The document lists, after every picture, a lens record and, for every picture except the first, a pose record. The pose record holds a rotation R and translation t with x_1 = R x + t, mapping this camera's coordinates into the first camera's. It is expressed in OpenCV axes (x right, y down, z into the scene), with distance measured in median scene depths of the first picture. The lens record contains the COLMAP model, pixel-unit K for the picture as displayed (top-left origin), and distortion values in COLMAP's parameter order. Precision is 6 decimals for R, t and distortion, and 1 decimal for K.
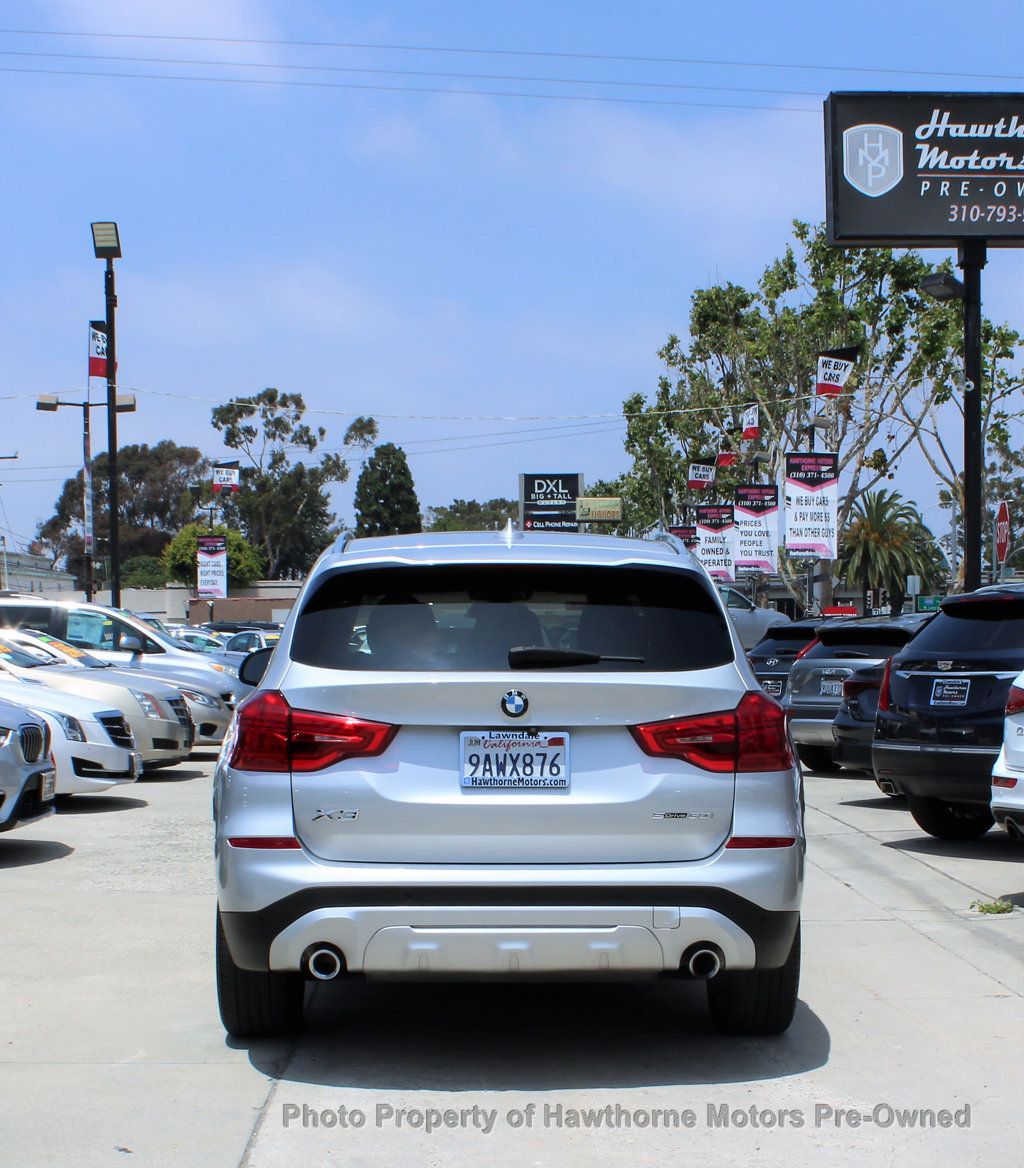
lens RADIAL K [[2344.4, 0, 512.4], [0, 2344.4, 552.5], [0, 0, 1]] dist [-0.032937, -0.433139]
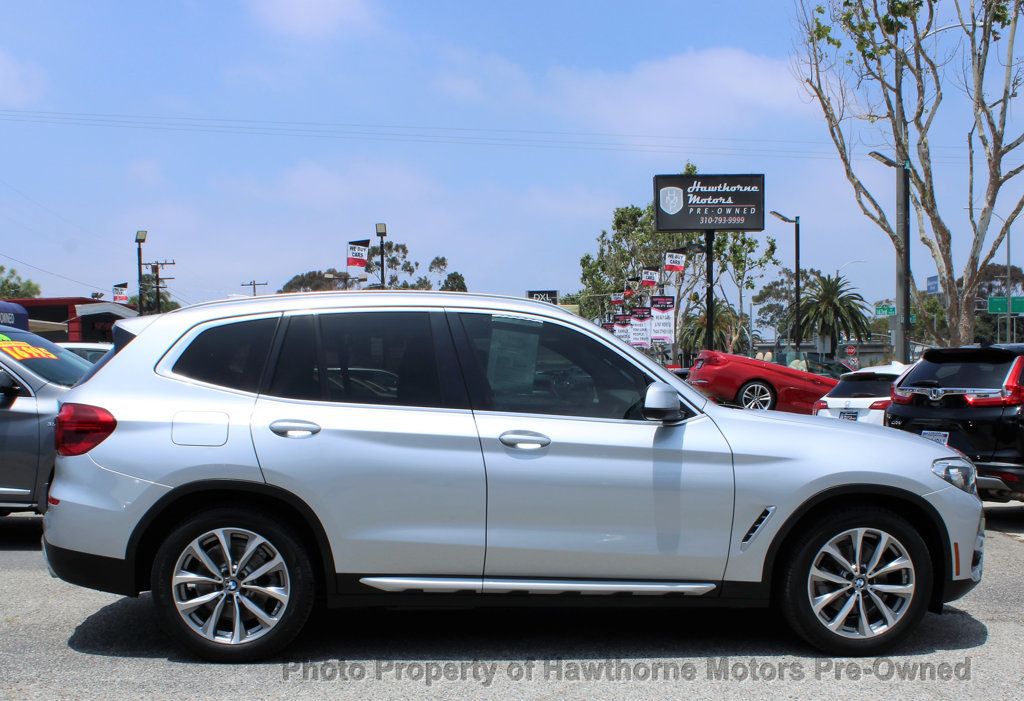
lens RADIAL K [[1641.9, 0, 450.9], [0, 1641.9, 350.4], [0, 0, 1]] dist [-0.119698, 0.205230]
pose [[0.999437, -0.001253, -0.033513, -0.022367], [0.002014, 0.999741, 0.022662, -0.025838], [0.033476, -0.022716, 0.999181, -0.566103]]
